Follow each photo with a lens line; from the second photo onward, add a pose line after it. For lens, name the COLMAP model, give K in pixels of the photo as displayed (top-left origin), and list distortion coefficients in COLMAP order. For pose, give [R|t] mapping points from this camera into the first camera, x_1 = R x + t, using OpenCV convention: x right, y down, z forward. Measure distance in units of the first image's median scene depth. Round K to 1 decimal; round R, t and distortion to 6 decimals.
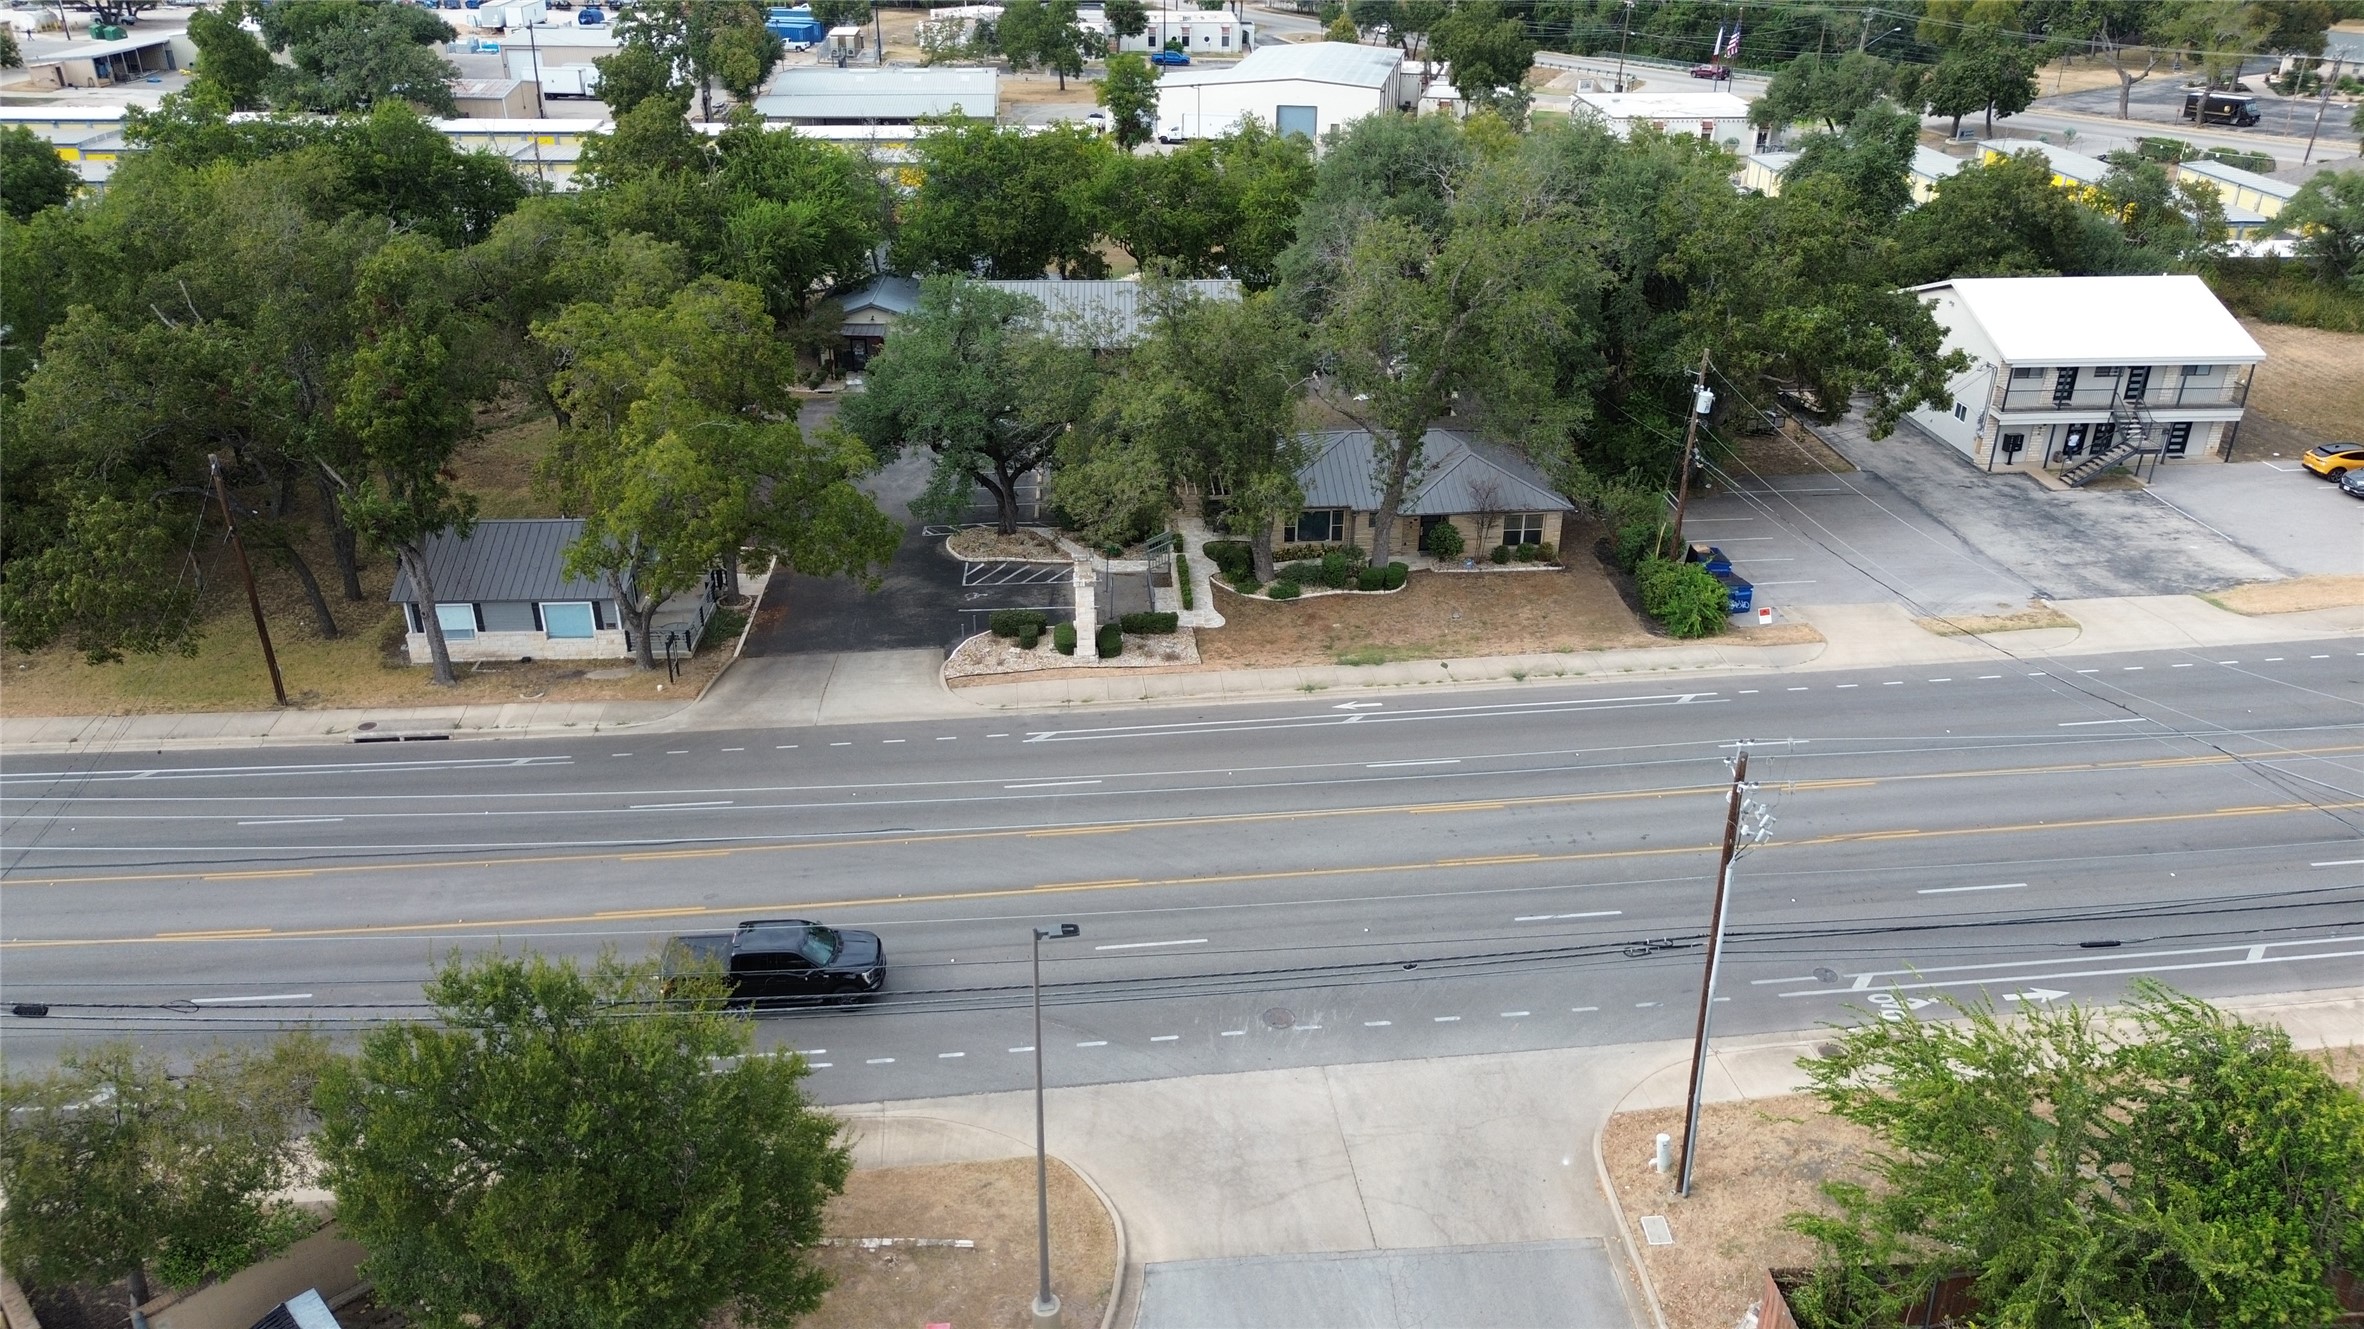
lens RADIAL K [[1685.8, 0, 1187.6], [0, 1685.8, 671.4], [0, 0, 1]] dist [0.045743, -0.044703]
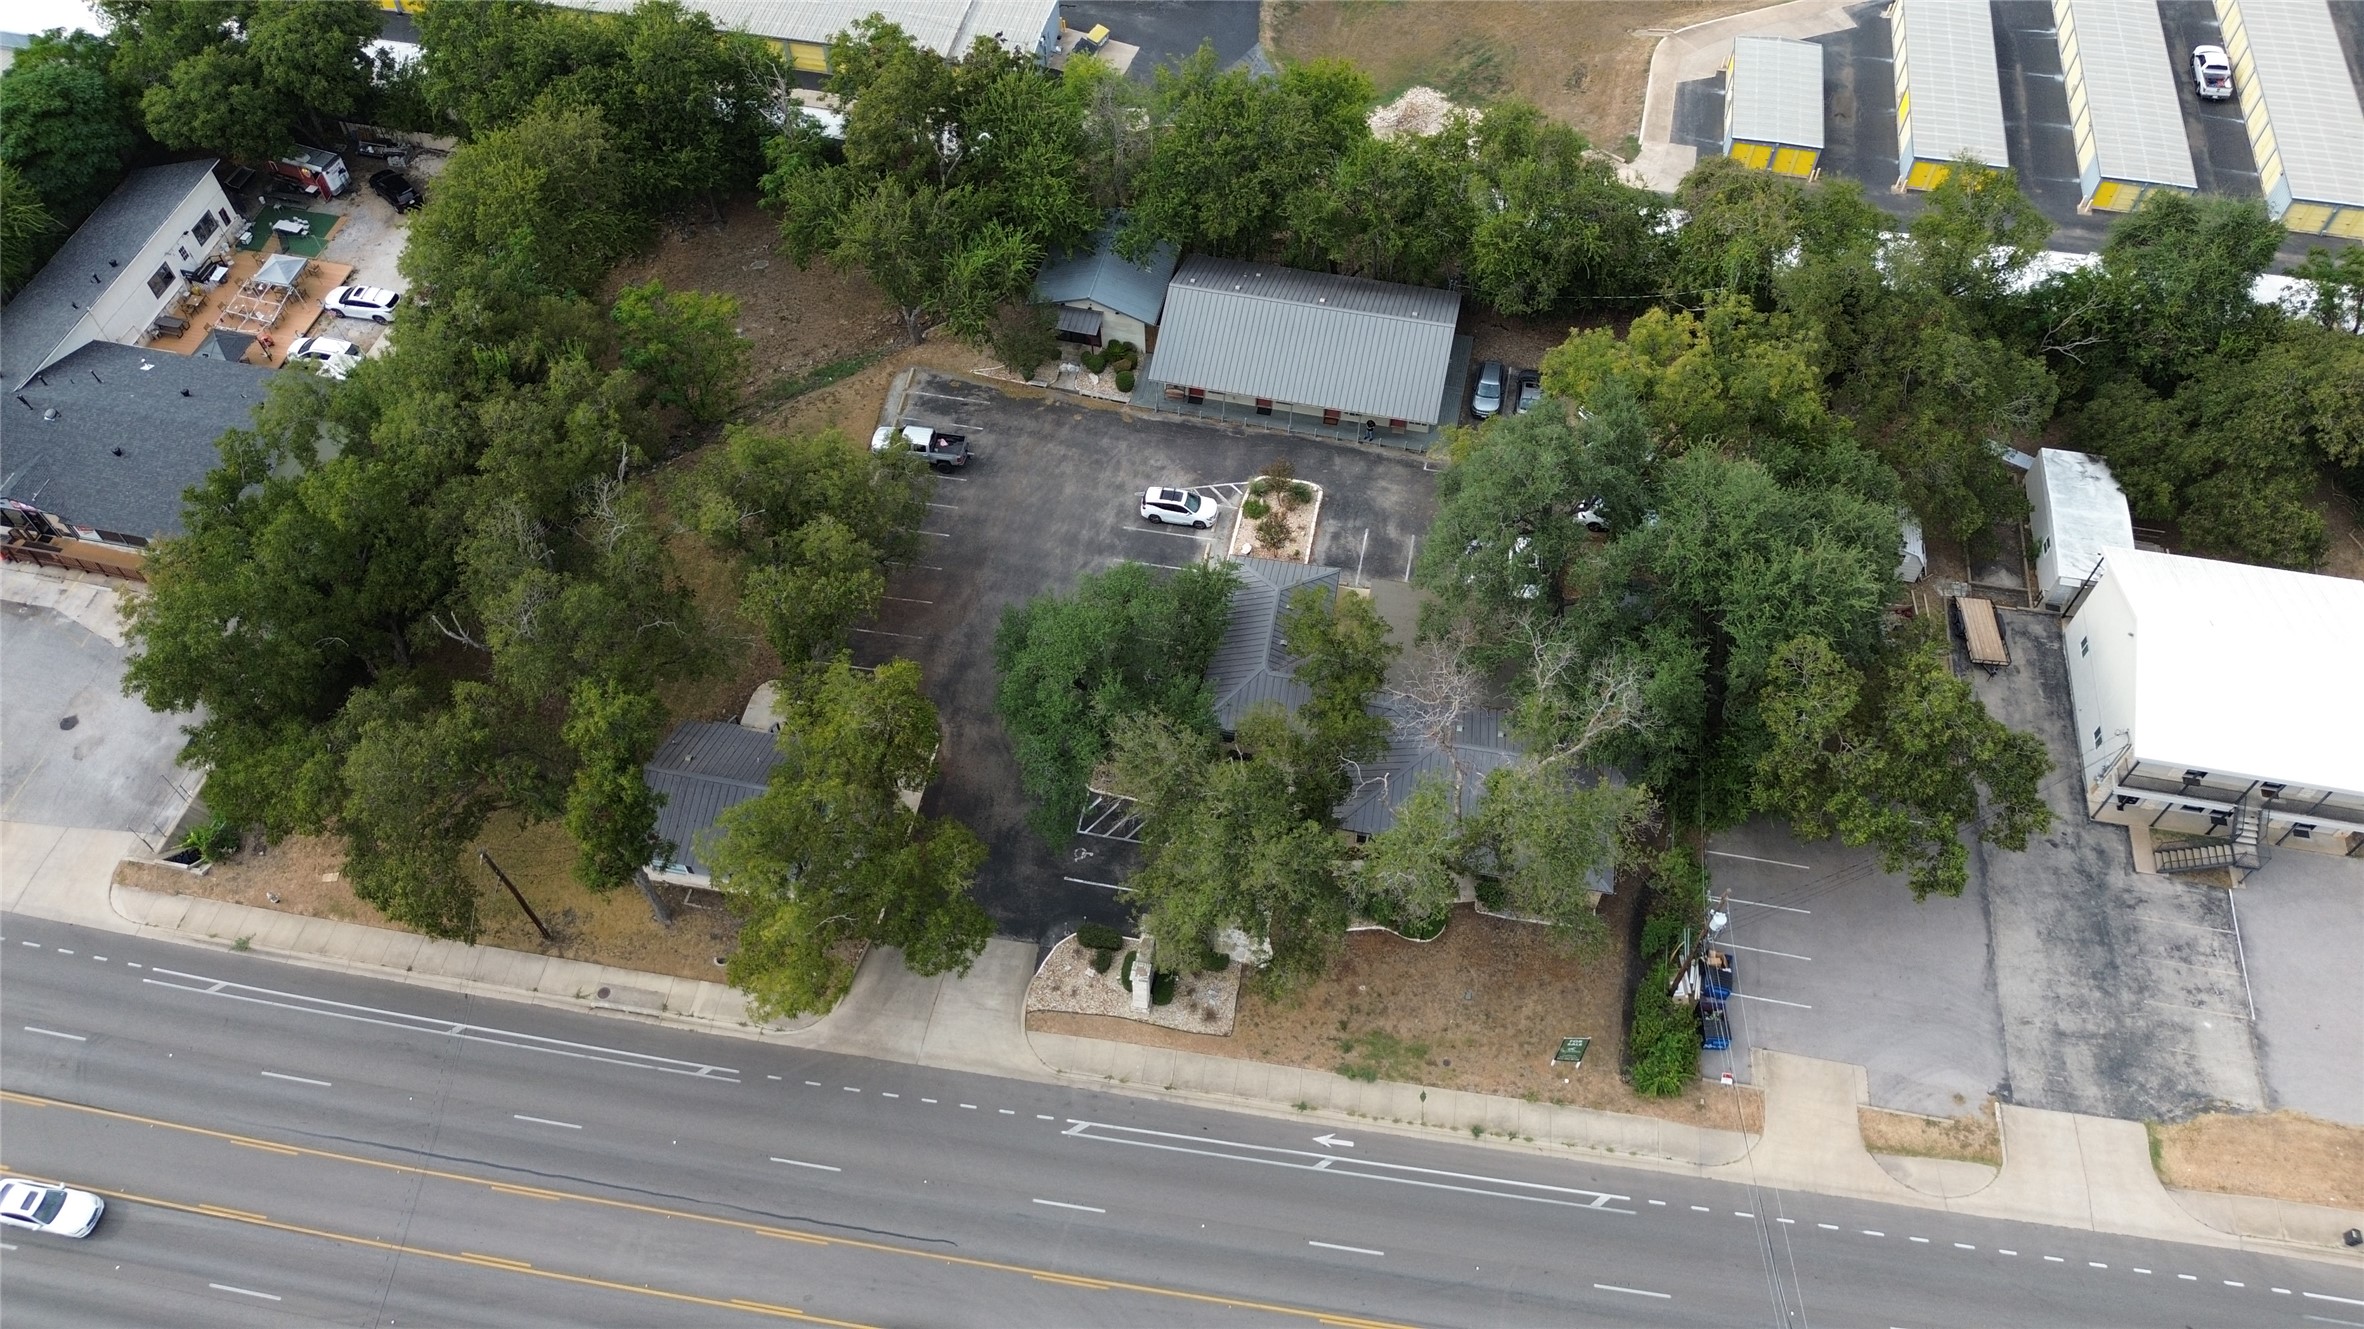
lens RADIAL K [[1685.8, 0, 1176.9], [0, 1685.8, 684.8], [0, 0, 1]] dist [0.045743, -0.044703]
pose [[0.968819, 0.198908, -0.147732, 0.096185], [-0.107187, 0.874036, 0.473891, -0.765817], [0.223384, -0.443280, 0.868103, 0.039345]]
